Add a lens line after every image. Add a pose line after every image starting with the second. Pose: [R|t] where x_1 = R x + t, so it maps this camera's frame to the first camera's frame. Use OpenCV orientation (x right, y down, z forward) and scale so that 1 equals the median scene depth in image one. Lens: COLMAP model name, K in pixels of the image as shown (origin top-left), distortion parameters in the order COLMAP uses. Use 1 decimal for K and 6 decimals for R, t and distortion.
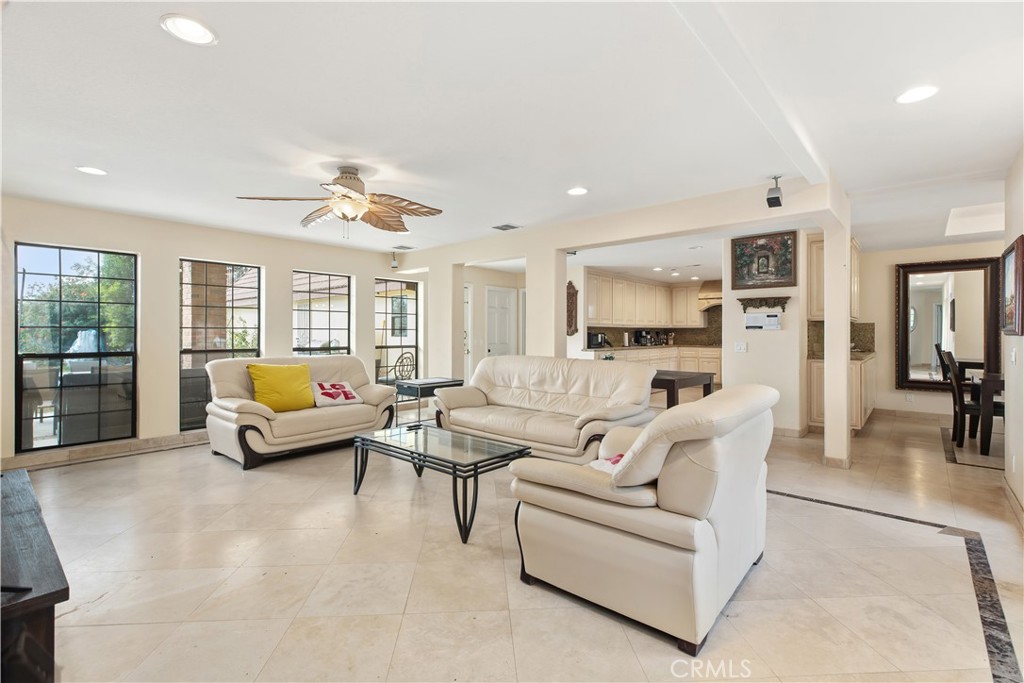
lens RADIAL K [[464.1, 0, 510.5], [0, 464.1, 336.7], [0, 0, 1]] dist [0.016371, 0.000422]
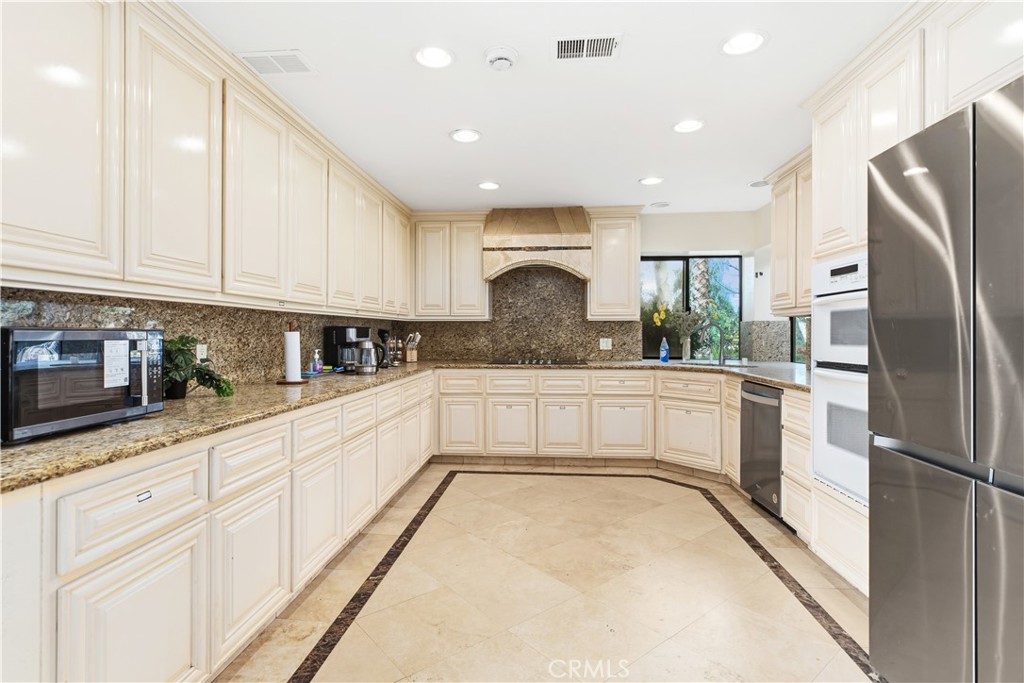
lens RADIAL K [[505.2, 0, 509.3], [0, 505.2, 333.3], [0, 0, 1]] dist [-0.000676, -0.000362]
pose [[0.803813, -0.000429, 0.594882, 0.197372], [0.005709, 0.999959, -0.006993, -0.005769], [-0.594855, 0.009017, 0.803783, 0.776363]]
